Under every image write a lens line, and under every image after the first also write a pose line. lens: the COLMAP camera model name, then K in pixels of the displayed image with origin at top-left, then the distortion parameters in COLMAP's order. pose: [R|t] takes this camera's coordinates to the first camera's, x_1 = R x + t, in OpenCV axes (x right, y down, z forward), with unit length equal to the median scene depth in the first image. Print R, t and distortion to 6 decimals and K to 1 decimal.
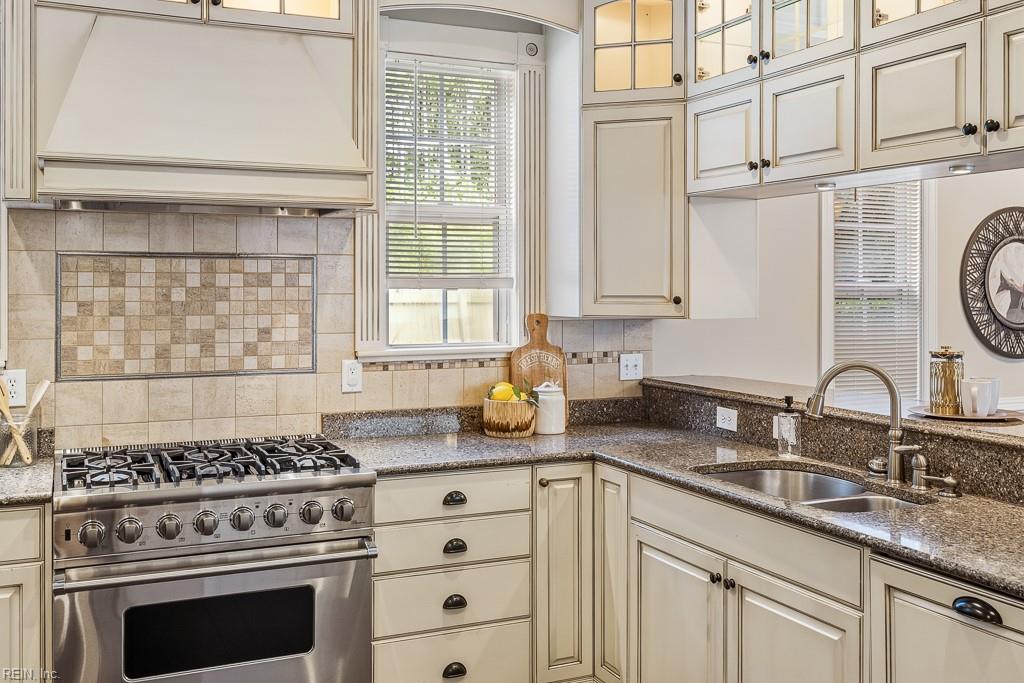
lens RADIAL K [[1024.3, 0, 510.2], [0, 1024.3, 342.7], [0, 0, 1]] dist [-0.002349, 0.000000]
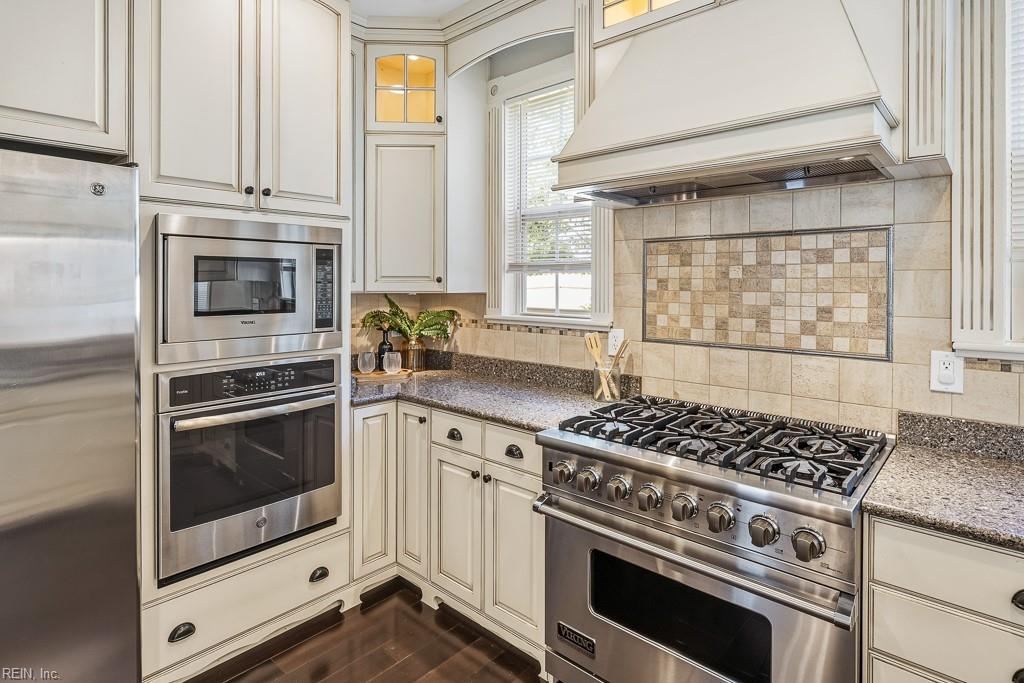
lens RADIAL K [[532.8, 0, 509.6], [0, 532.8, 291.6], [0, 0, 1]] dist [-0.003265, -0.000787]
pose [[0.391588, 0.013739, -0.920038, 0.100345], [-0.056525, 0.998359, -0.009150, -0.007894], [0.918403, 0.055588, 0.391722, 0.555475]]
